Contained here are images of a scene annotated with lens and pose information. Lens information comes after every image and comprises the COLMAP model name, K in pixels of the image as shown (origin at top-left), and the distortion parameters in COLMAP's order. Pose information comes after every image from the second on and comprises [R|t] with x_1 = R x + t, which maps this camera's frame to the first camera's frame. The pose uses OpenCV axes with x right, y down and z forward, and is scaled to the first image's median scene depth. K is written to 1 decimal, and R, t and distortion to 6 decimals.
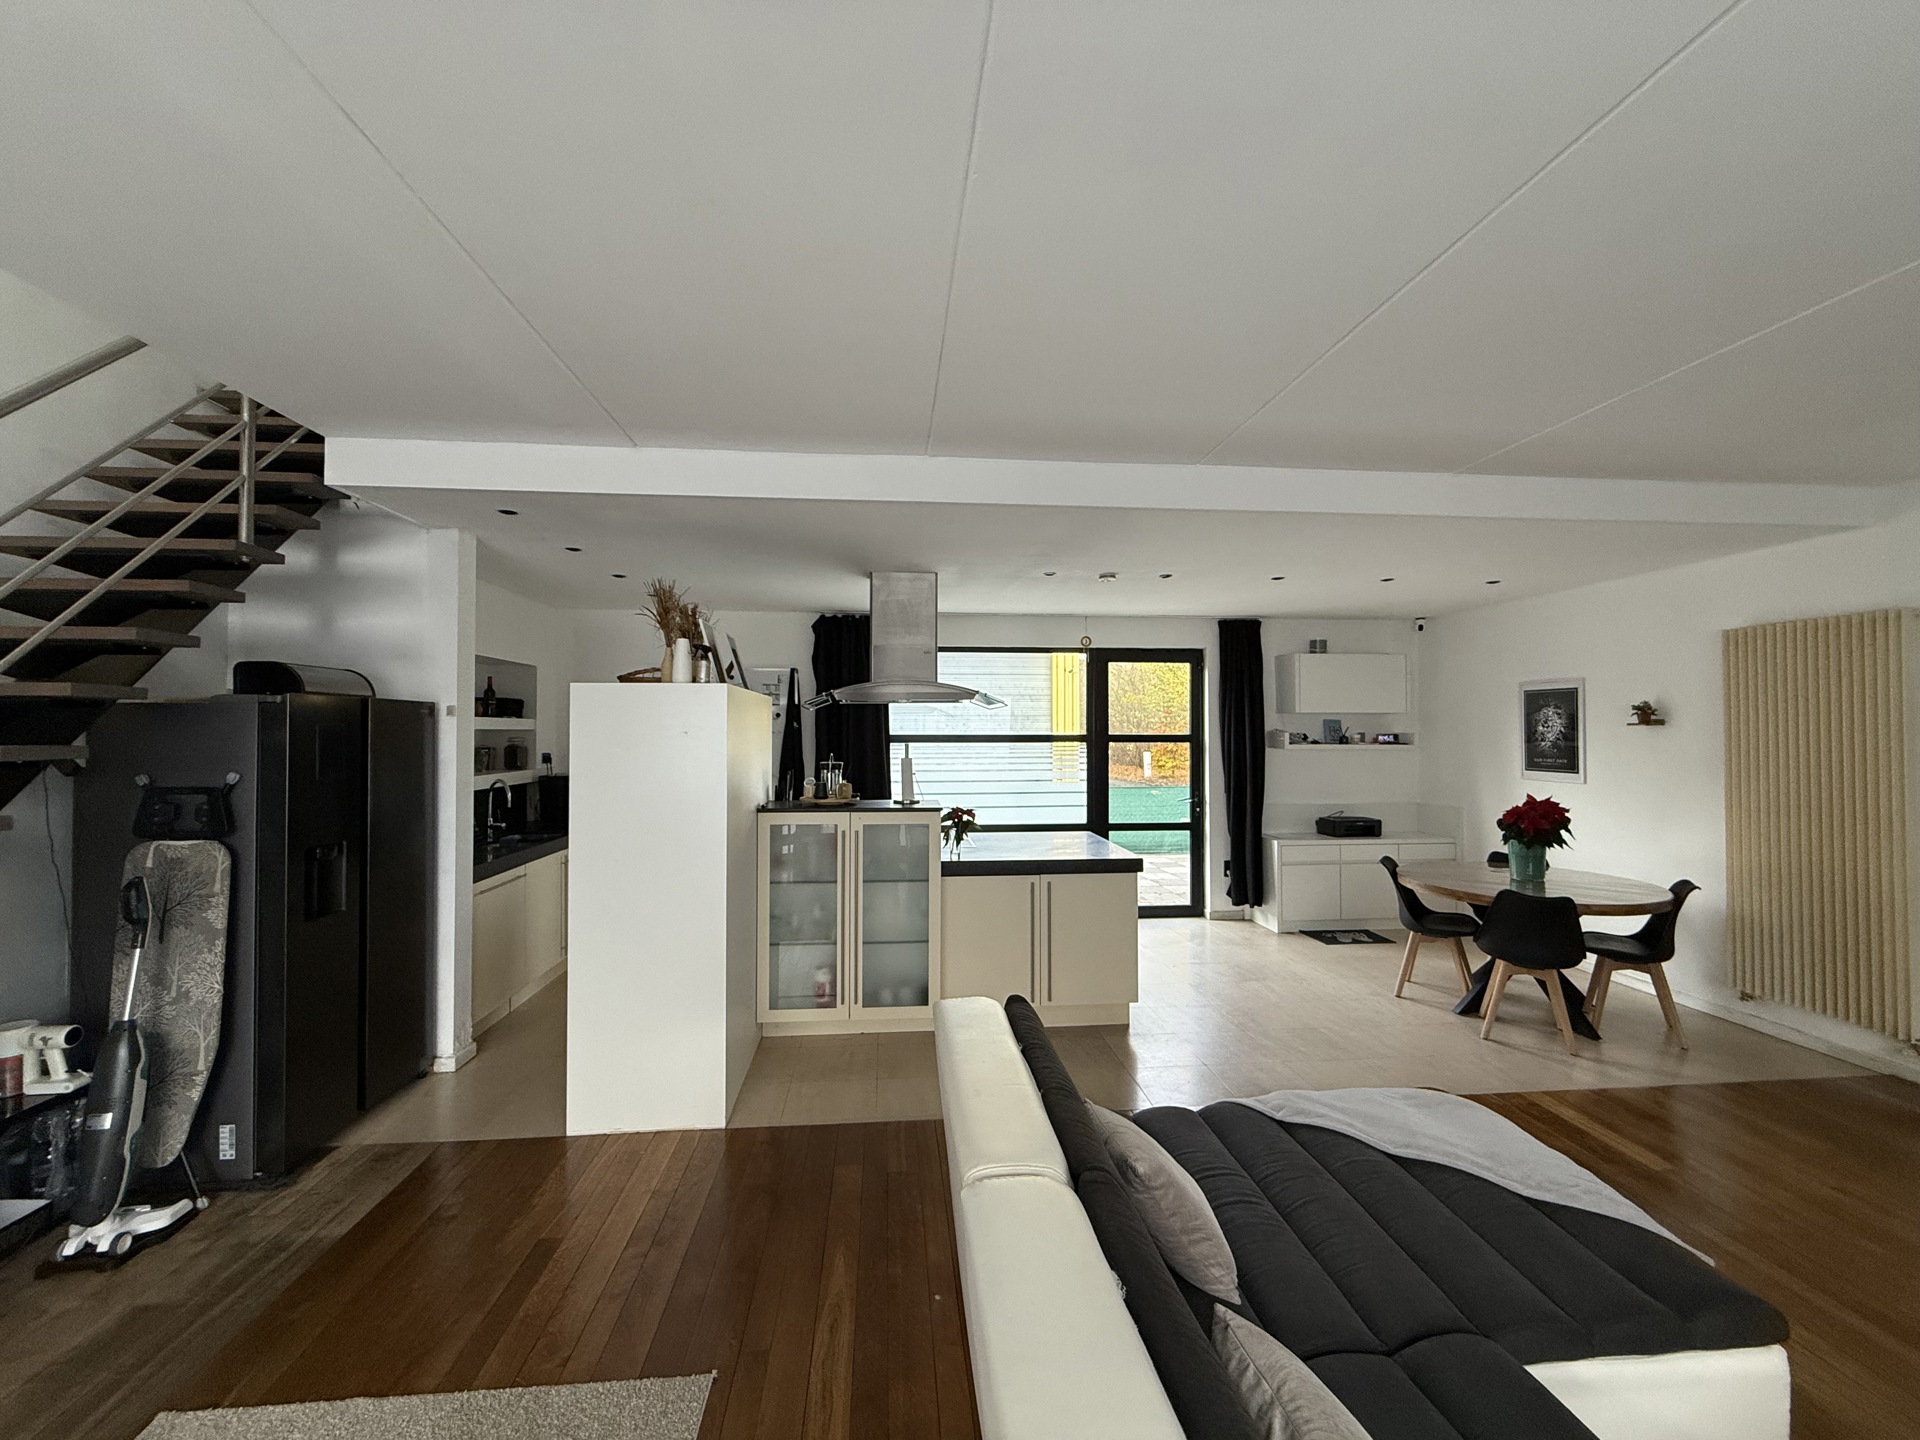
lens RADIAL K [[768.4, 0, 962.4], [0, 768.4, 718.3], [0, 0, 1]] dist [0.002714, -0.000406]
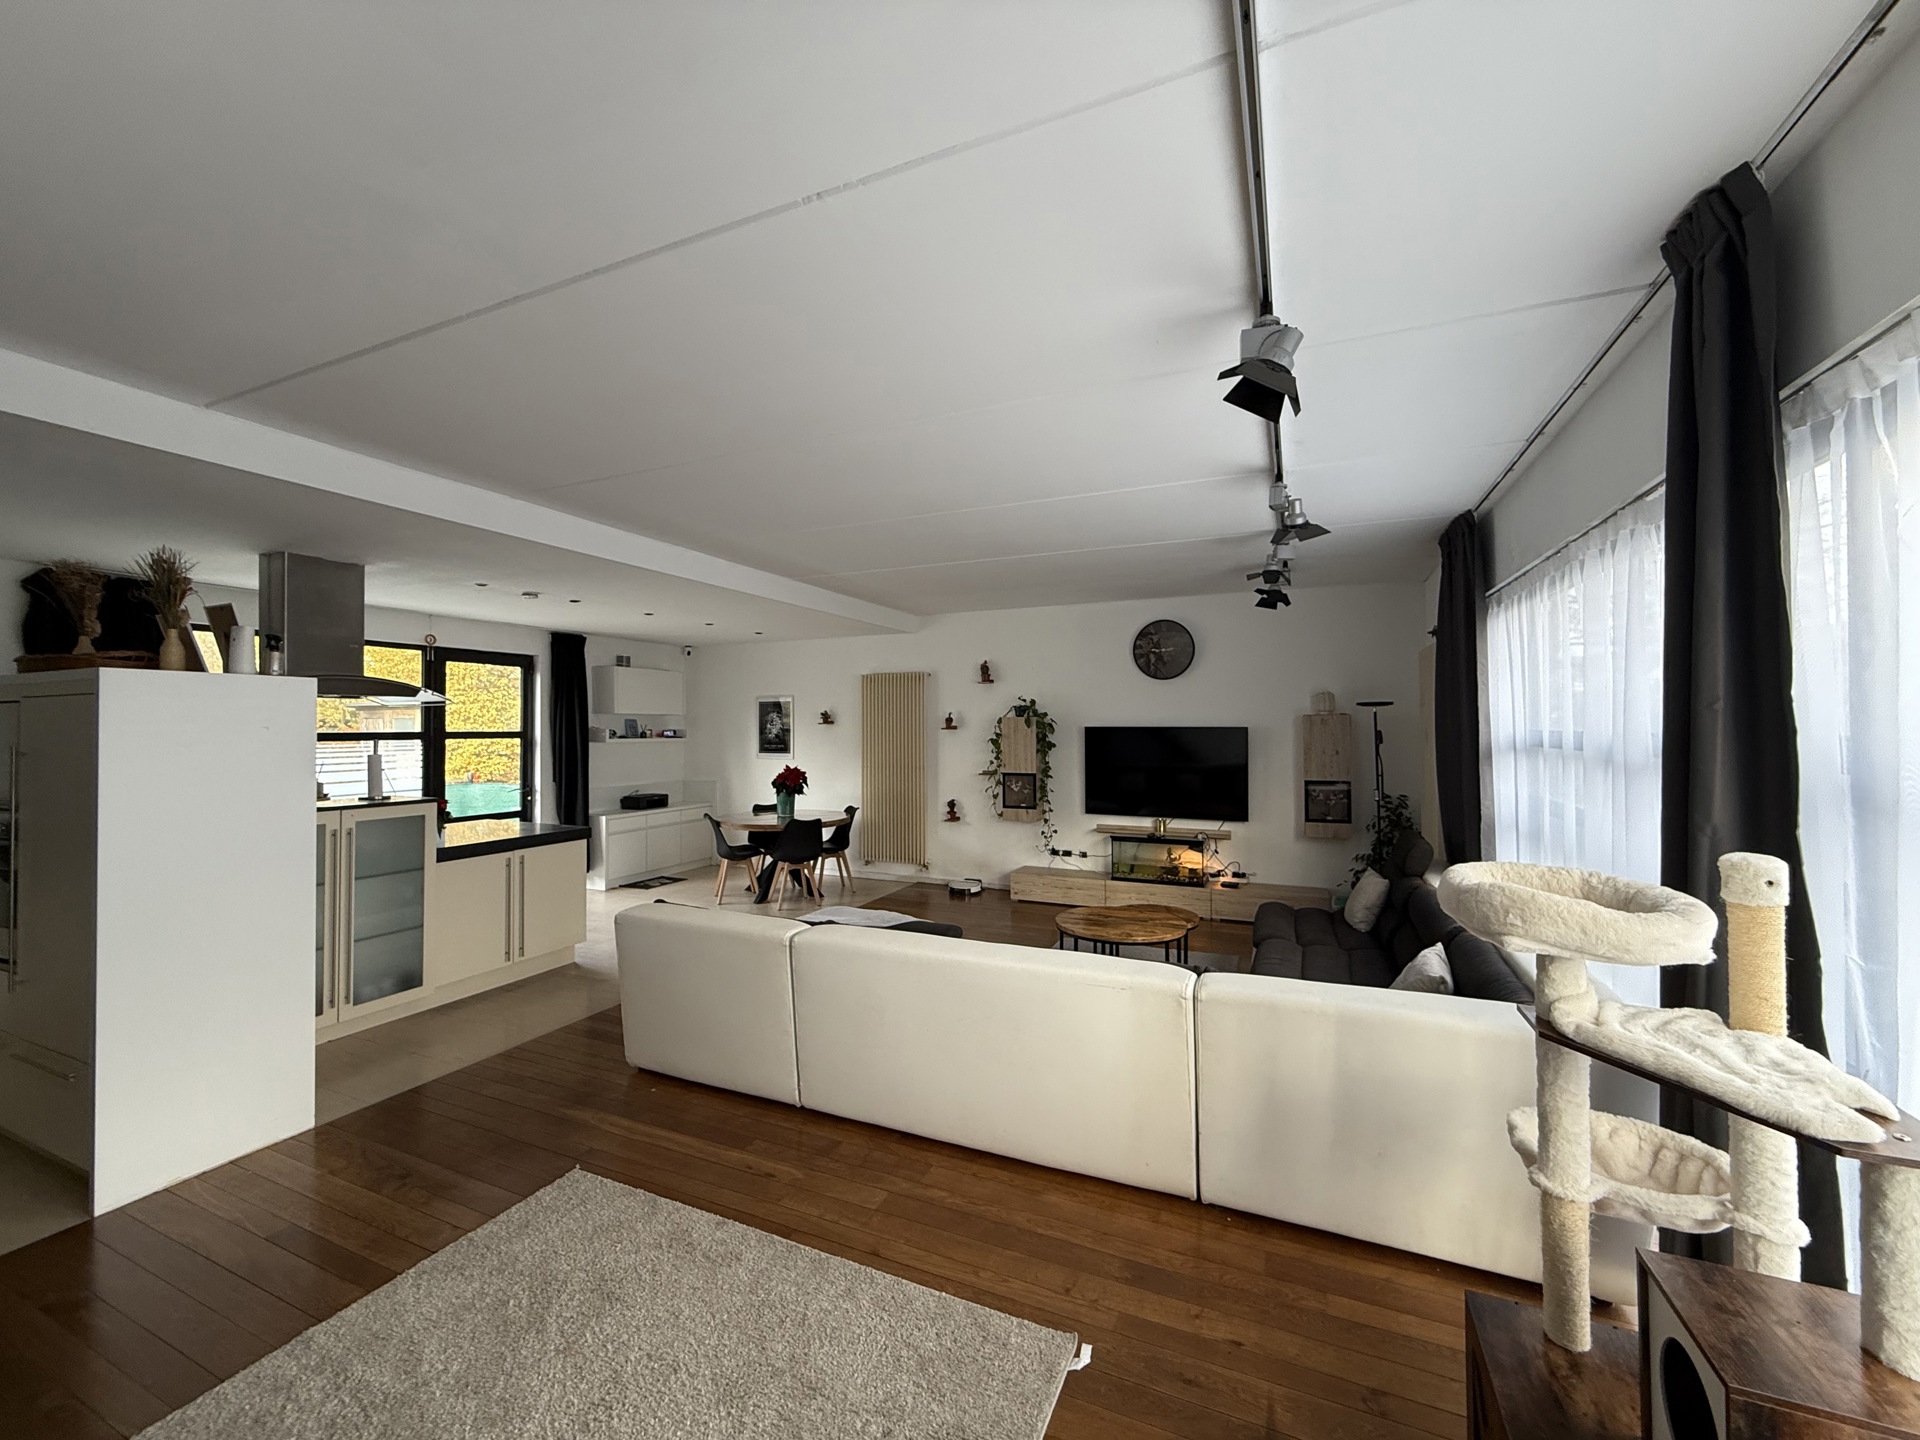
lens RADIAL K [[768.4, 0, 954.9], [0, 768.4, 726.1], [0, 0, 1]] dist [0.002714, -0.000406]
pose [[0.490983, 0.001936, 0.871167, -0.431265], [-0.011991, 0.999918, 0.004536, 0.000872], [-0.871087, -0.012673, 0.490965, -0.111158]]
